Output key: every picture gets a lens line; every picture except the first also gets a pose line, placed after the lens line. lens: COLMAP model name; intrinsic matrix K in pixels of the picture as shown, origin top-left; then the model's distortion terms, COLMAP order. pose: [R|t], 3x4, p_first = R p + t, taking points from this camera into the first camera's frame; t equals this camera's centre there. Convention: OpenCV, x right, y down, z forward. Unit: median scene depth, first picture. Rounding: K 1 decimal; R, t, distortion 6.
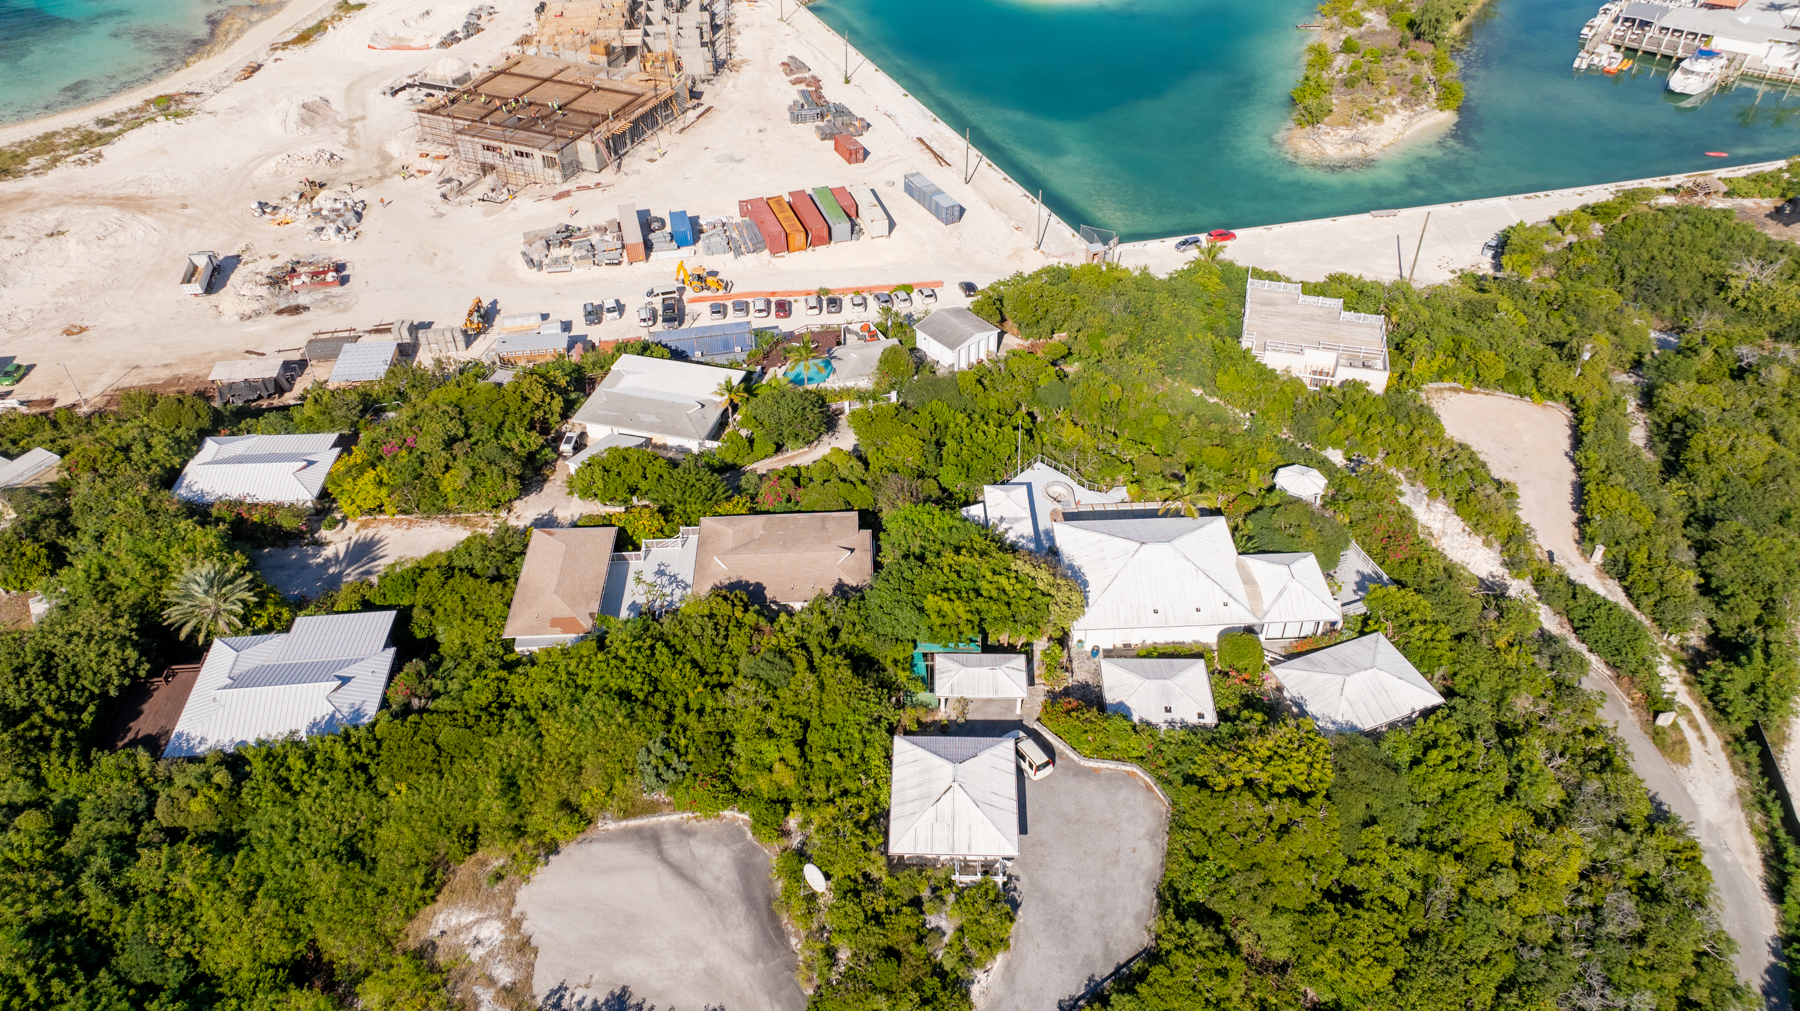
lens RADIAL K [[1263.4, 0, 908.2], [0, 1263.4, 500.0], [0, 0, 1]] dist [-0.015246, -0.005085]
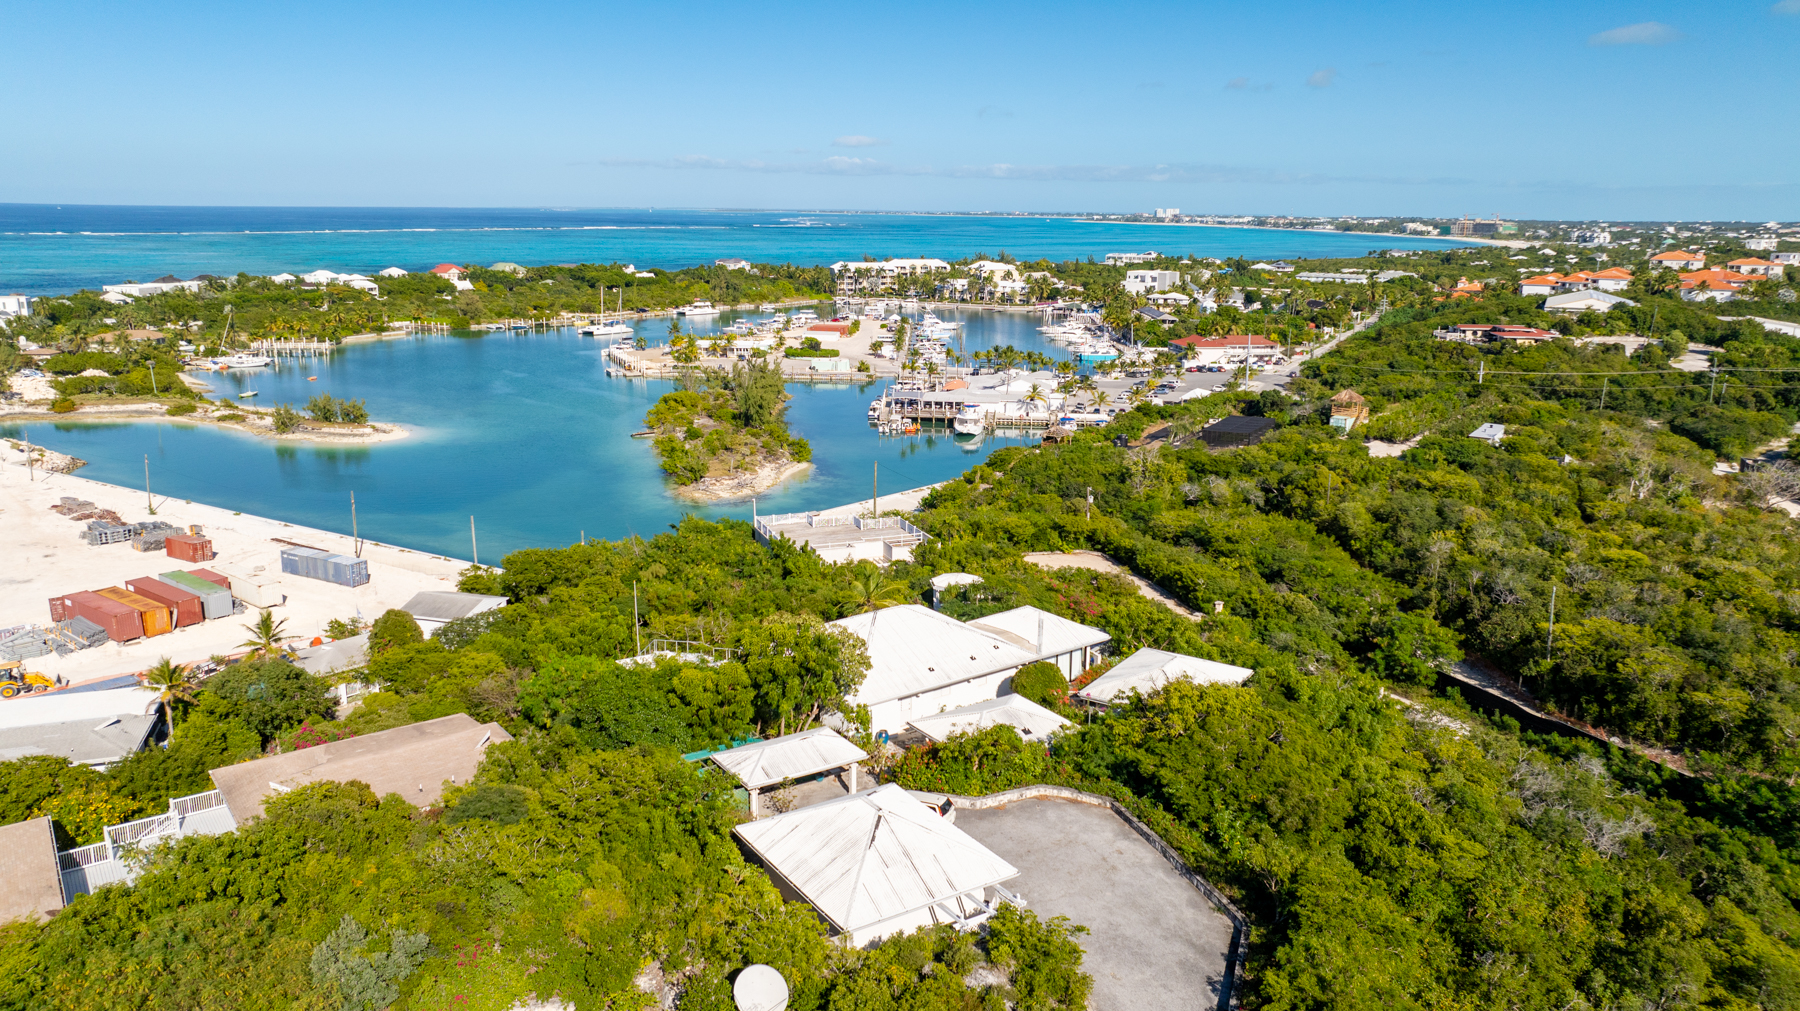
lens RADIAL K [[1263.4, 0, 908.2], [0, 1263.4, 500.0], [0, 0, 1]] dist [-0.015246, -0.005085]
pose [[0.820564, -0.113958, 0.560079, -0.136409], [0.349530, 0.875378, -0.333979, 0.142584], [-0.452222, 0.469815, 0.758135, 0.205593]]
